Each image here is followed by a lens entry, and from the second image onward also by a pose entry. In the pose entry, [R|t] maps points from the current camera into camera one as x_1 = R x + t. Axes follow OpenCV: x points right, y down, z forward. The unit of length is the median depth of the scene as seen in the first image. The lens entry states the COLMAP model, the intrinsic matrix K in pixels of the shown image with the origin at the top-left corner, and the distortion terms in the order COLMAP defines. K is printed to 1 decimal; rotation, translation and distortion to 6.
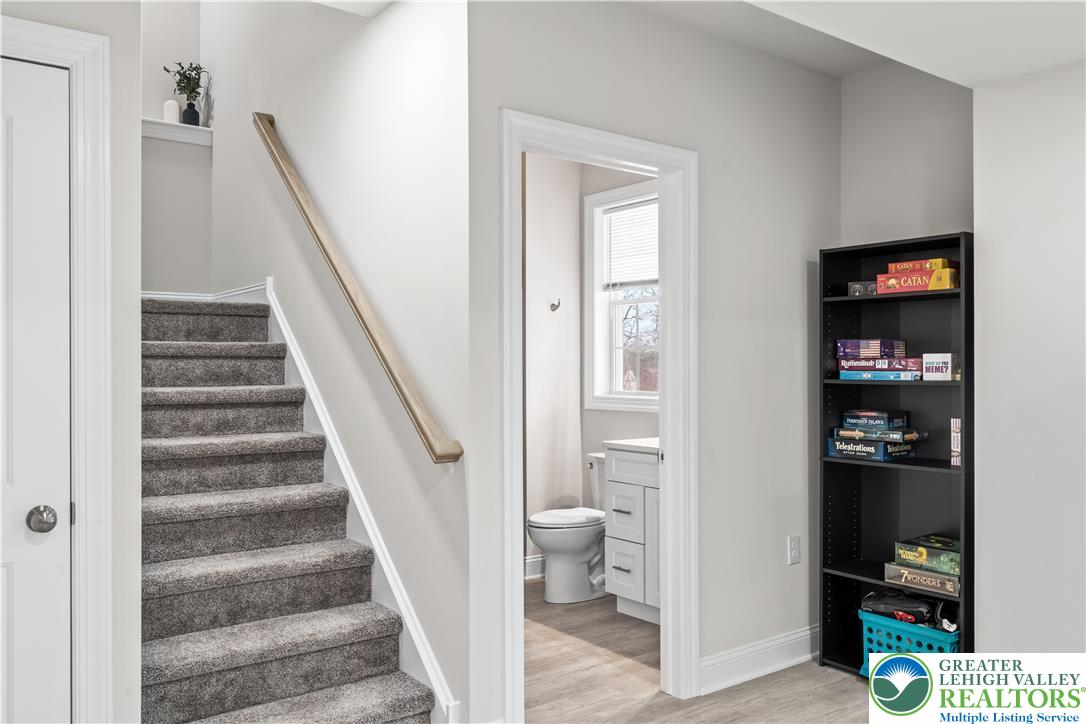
lens RADIAL K [[865.1, 0, 543.6], [0, 865.1, 362.4], [0, 0, 1]] dist [0.000915, 0.000040]
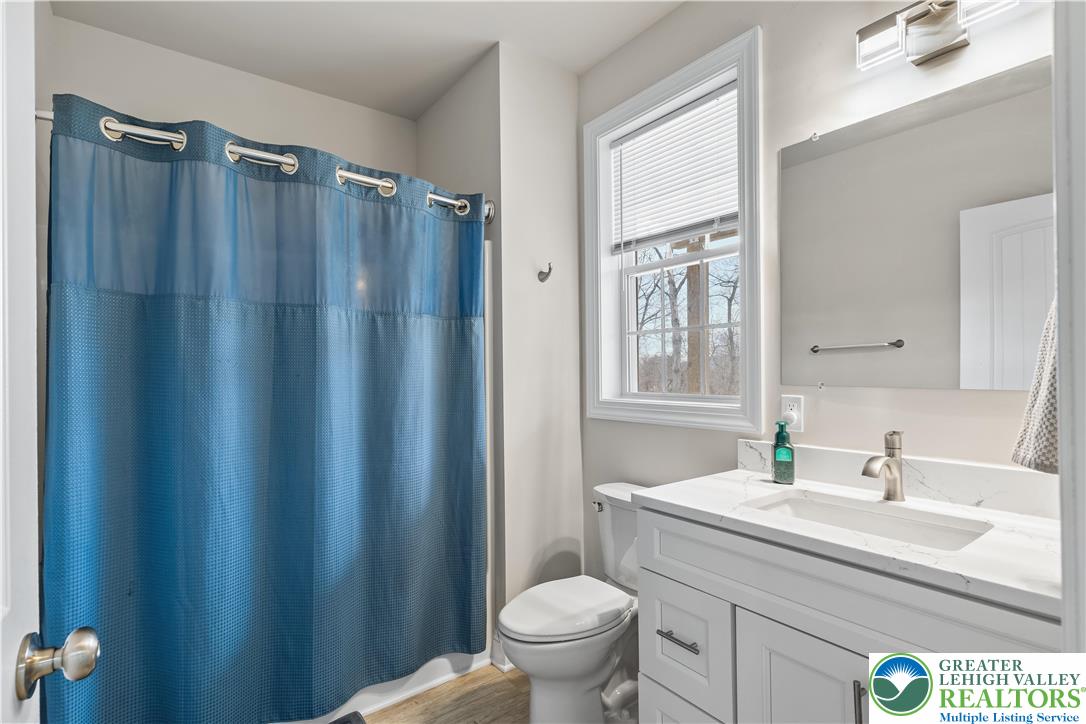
lens RADIAL K [[515.8, 0, 541.6], [0, 515.8, 365.3], [0, 0, 1]] dist [0.000139, -0.002069]
pose [[0.999960, -0.008117, -0.003756, 0.011974], [0.008094, 0.999947, -0.006307, 0.012243], [0.003807, 0.006276, 0.999973, 0.575234]]
